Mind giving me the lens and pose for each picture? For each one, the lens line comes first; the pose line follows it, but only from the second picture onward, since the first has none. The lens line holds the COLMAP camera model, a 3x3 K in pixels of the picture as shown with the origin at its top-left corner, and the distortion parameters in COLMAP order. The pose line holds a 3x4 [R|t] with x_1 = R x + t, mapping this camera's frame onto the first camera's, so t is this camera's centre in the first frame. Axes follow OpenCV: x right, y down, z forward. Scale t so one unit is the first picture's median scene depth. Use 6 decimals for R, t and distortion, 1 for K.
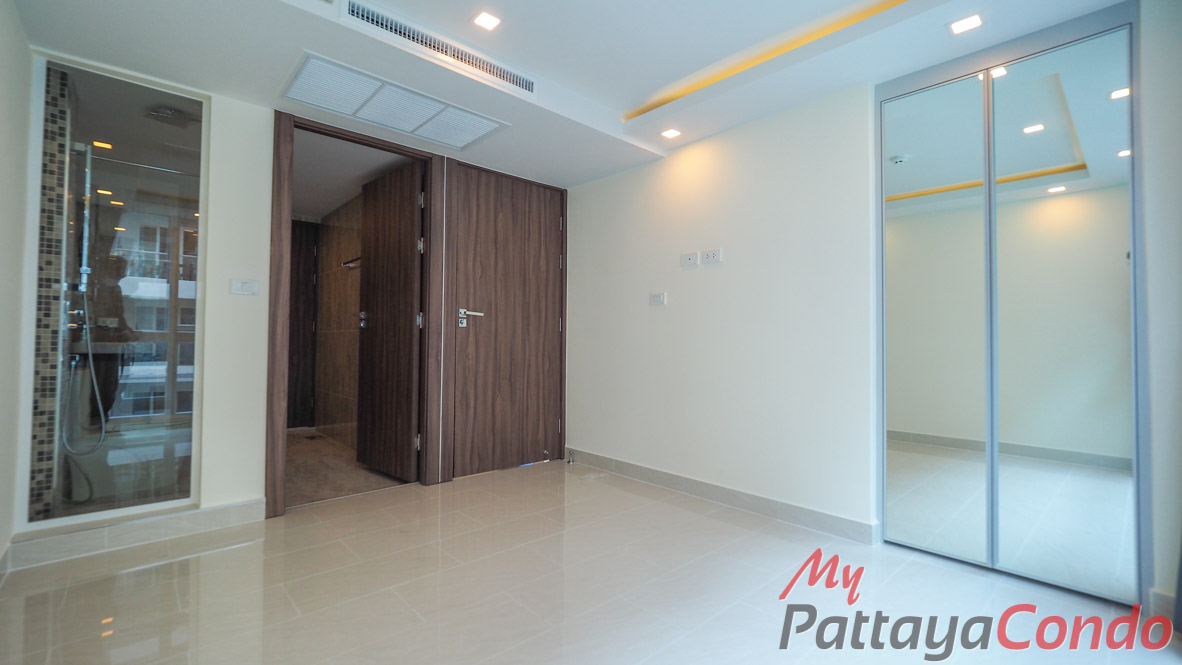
lens RADIAL K [[501.0, 0, 578.3], [0, 501.0, 328.7], [0, 0, 1]] dist [-0.001390, -0.000109]
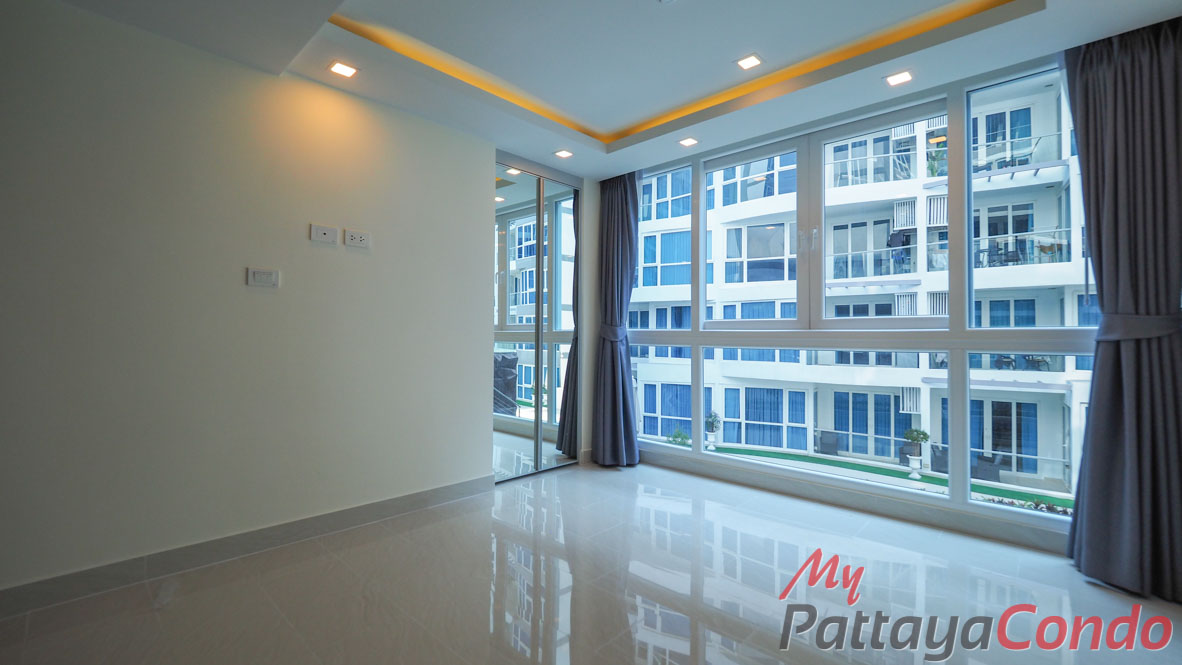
lens RADIAL K [[501.0, 0, 578.3], [0, 501.0, 328.7], [0, 0, 1]] dist [-0.001390, -0.000109]
pose [[-0.072205, 0.010821, 0.997331, -0.596354], [-0.028088, 0.999522, -0.012878, 0.007342], [-0.996994, -0.028943, -0.071867, 0.671930]]
